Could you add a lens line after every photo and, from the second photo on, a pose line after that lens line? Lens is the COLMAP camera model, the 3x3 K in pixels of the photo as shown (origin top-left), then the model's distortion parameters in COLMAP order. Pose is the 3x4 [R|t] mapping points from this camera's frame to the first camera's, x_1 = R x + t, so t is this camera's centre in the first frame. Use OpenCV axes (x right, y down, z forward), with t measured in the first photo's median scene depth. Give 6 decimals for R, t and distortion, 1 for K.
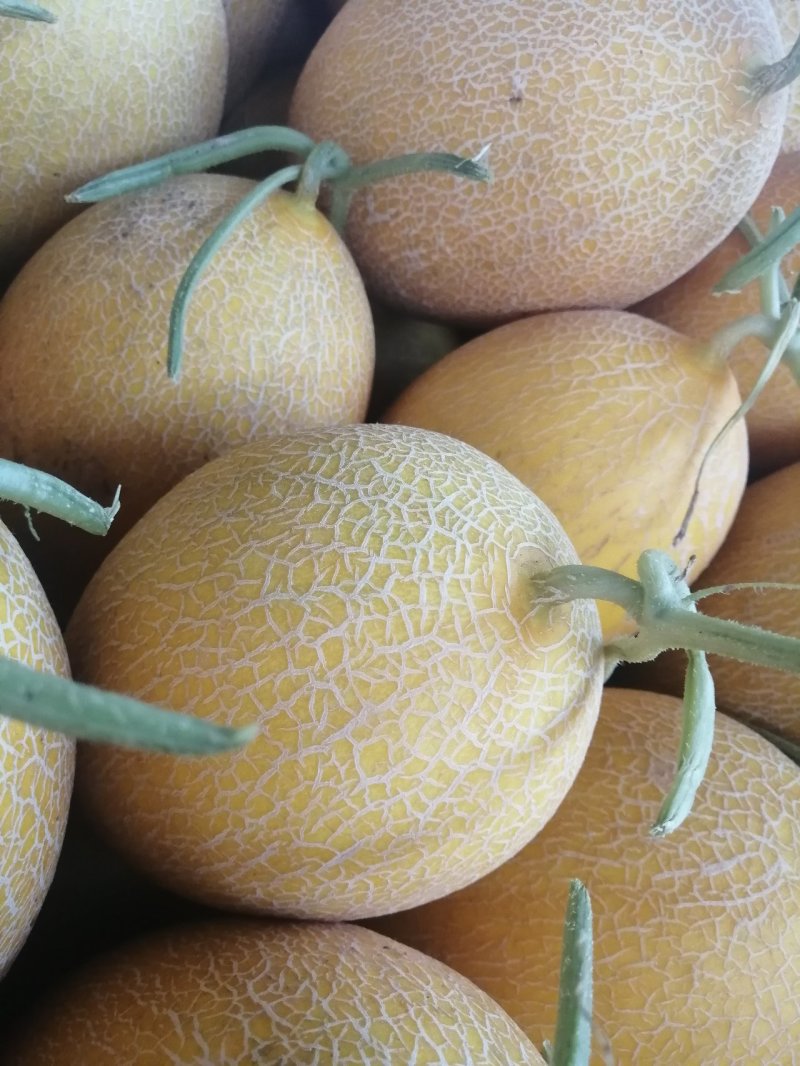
lens RADIAL K [[820.5, 0, 397.6], [0, 820.5, 528.0], [0, 0, 1]] dist [-0.025831, 0.028049]
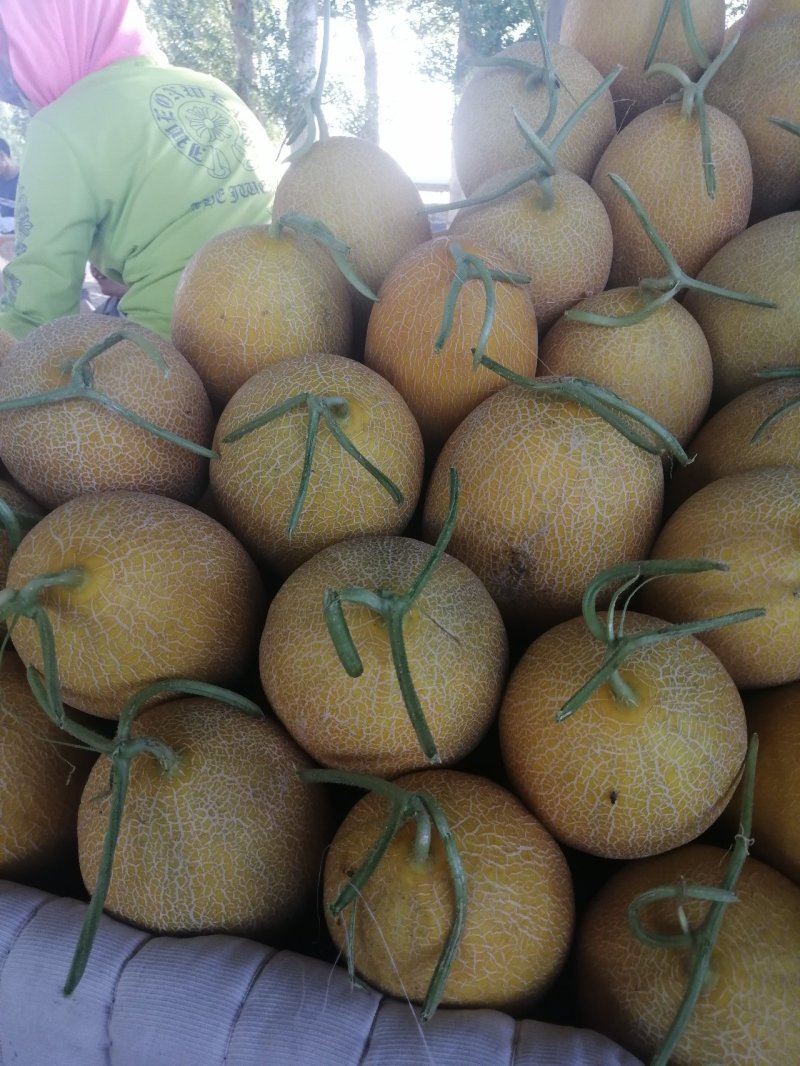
lens RADIAL K [[820.5, 0, 396.3], [0, 820.5, 531.4], [0, 0, 1]] dist [-0.025831, 0.028049]
pose [[0.568517, 0.297769, -0.766891, 0.987941], [-0.464696, 0.885470, -0.000681, 0.496829], [0.678857, 0.356759, 0.641777, -1.093768]]
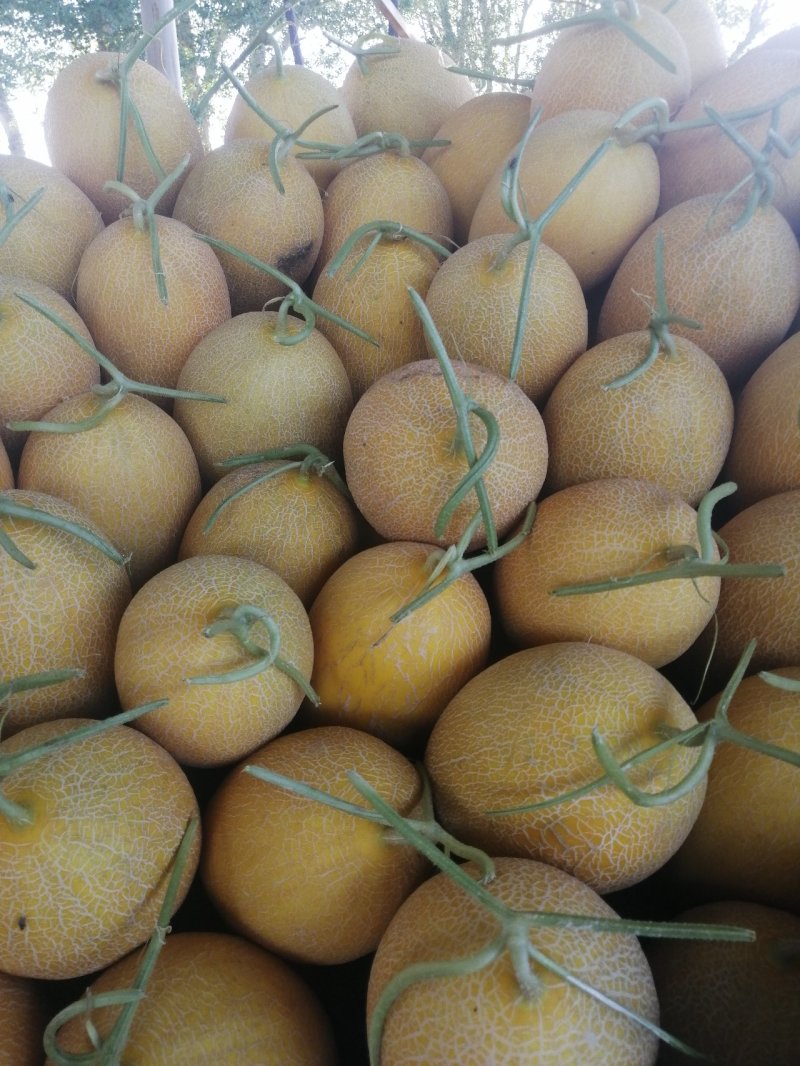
lens RADIAL K [[820.5, 0, 405.9], [0, 820.5, 528.7], [0, 0, 1]] dist [-0.025831, 0.028049]
pose [[0.826760, 0.141095, -0.544574, 1.540107], [-0.296768, 0.931769, -0.209132, 0.144431], [0.477909, 0.334514, 0.812221, -0.742662]]
